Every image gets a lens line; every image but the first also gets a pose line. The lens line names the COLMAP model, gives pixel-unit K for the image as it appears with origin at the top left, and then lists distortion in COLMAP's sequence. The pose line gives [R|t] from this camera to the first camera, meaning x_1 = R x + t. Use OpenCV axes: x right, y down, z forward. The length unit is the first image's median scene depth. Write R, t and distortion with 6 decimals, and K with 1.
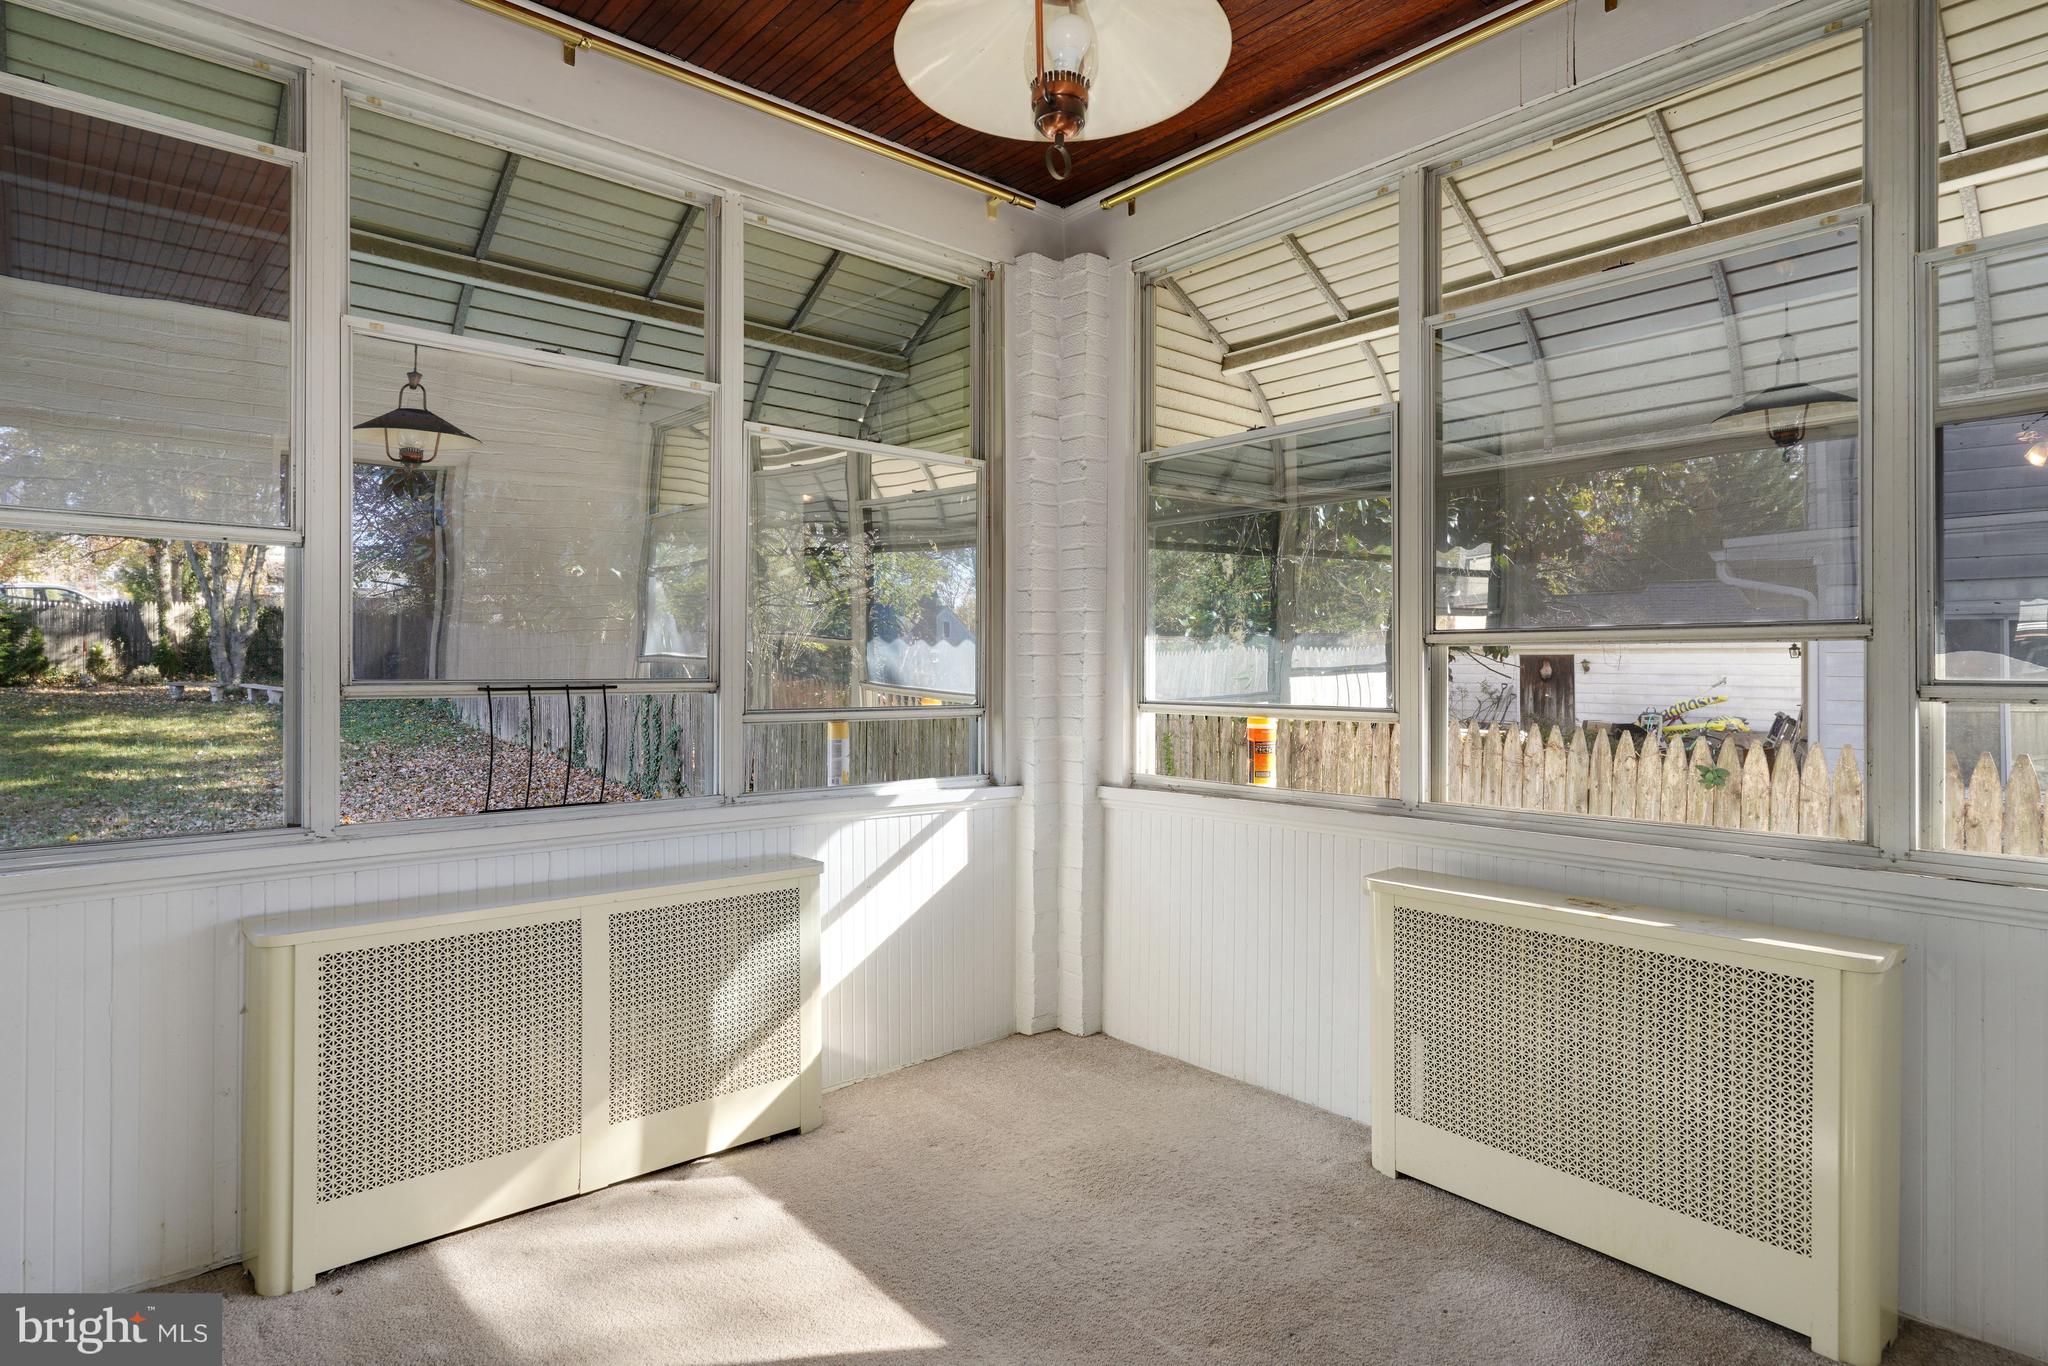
lens RADIAL K [[1099.8, 0, 1022.4], [0, 1099.8, 660.8], [0, 0, 1]] dist [0.001951, -0.000619]
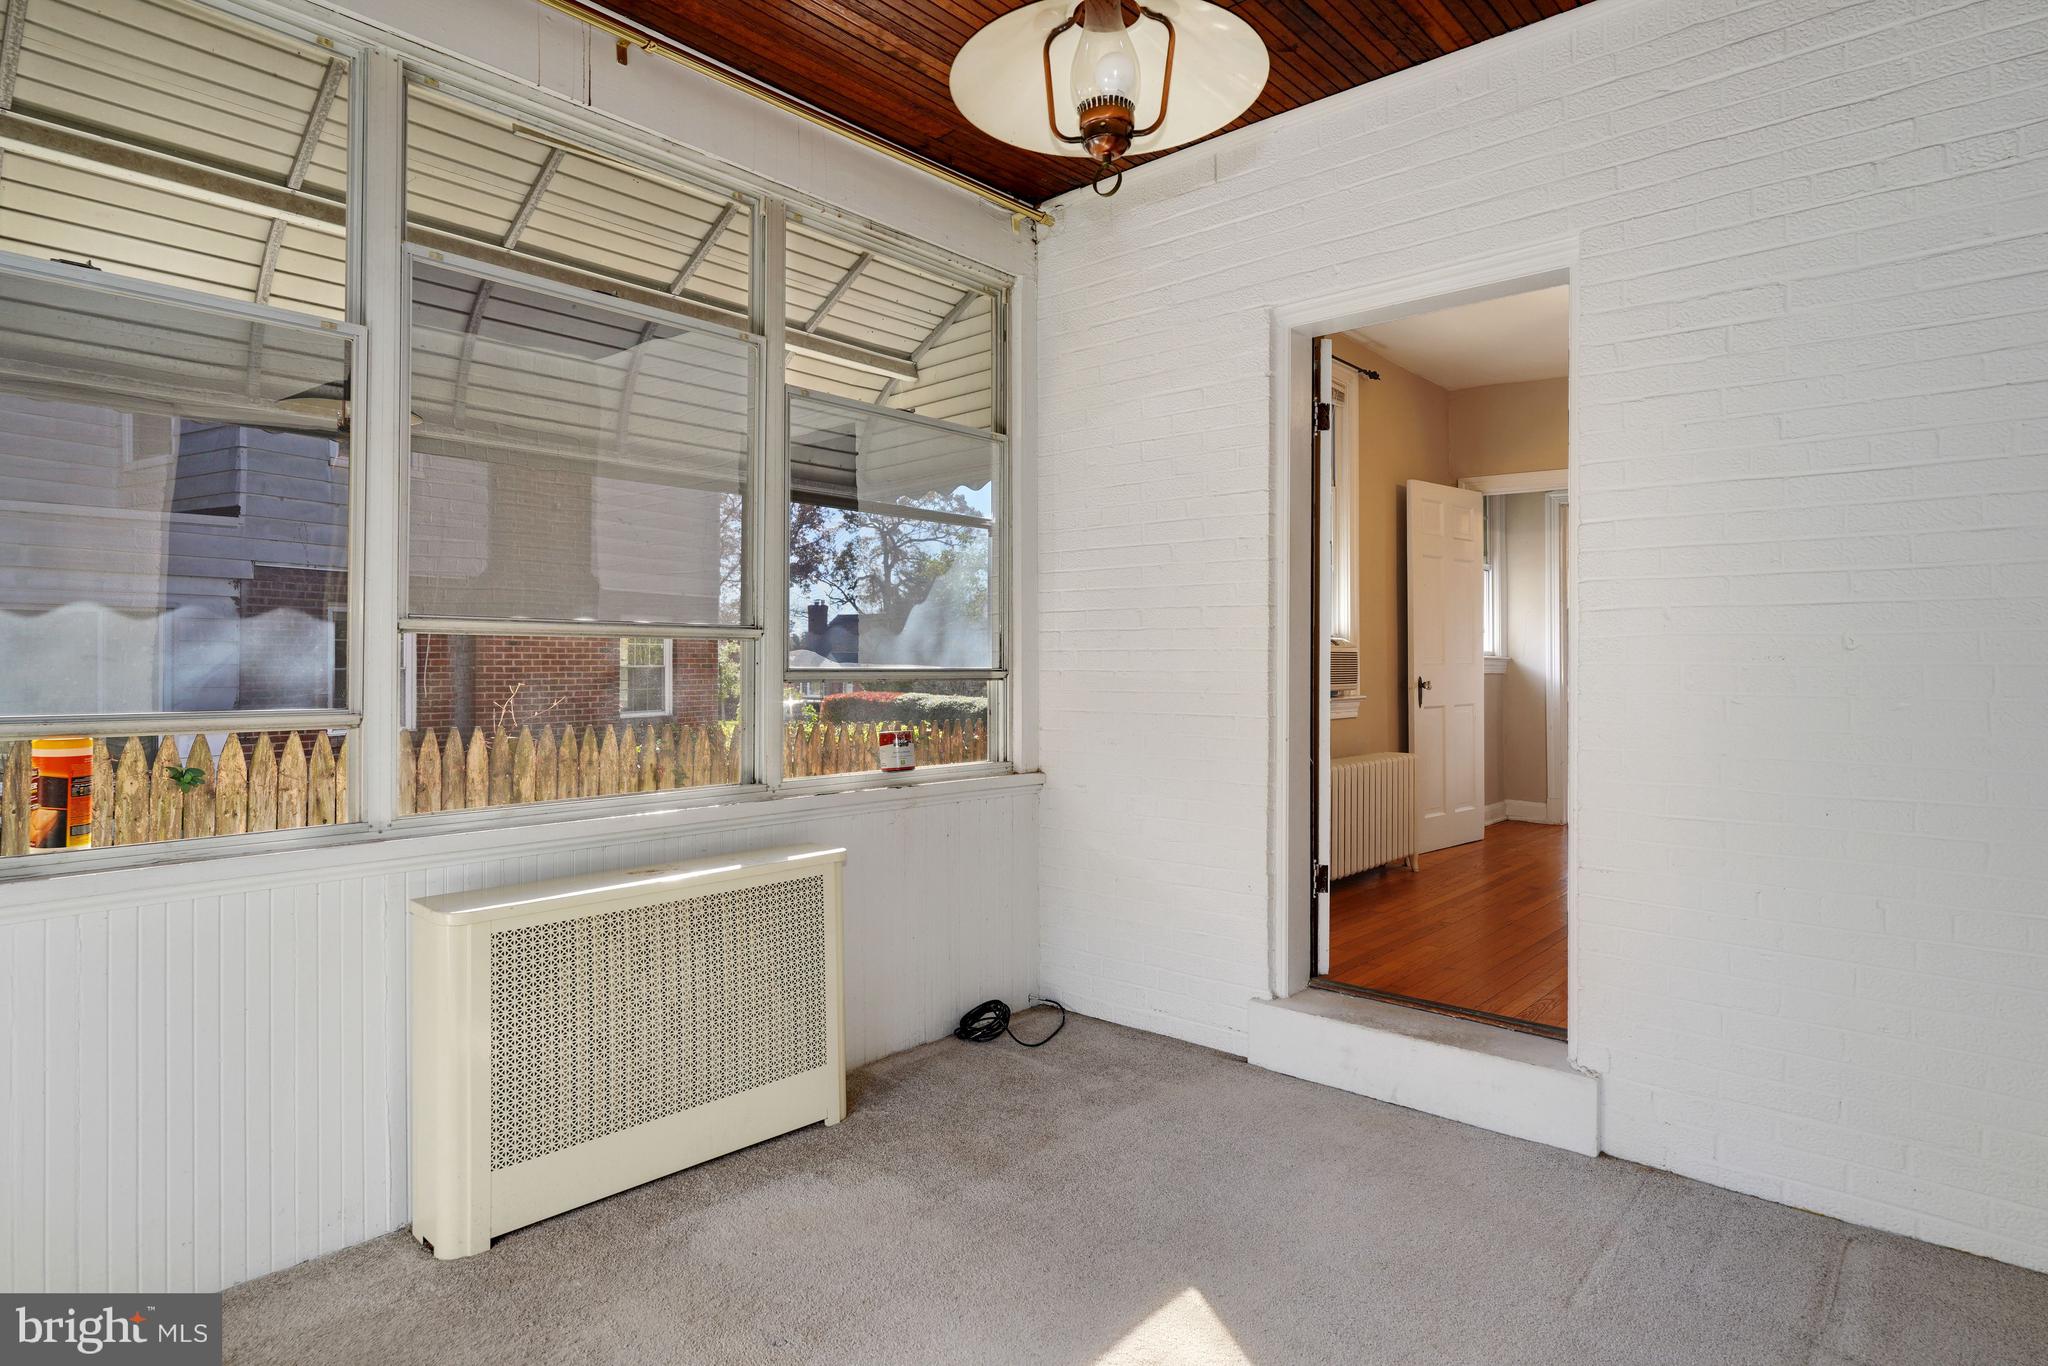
lens RADIAL K [[1099.8, 0, 1022.4], [0, 1099.8, 660.8], [0, 0, 1]] dist [0.001951, -0.000619]
pose [[-0.131316, -0.001398, 0.991340, -0.388363], [-0.011350, 0.999936, -0.000094, 0.001138], [-0.991276, -0.011264, -0.131323, 0.472526]]
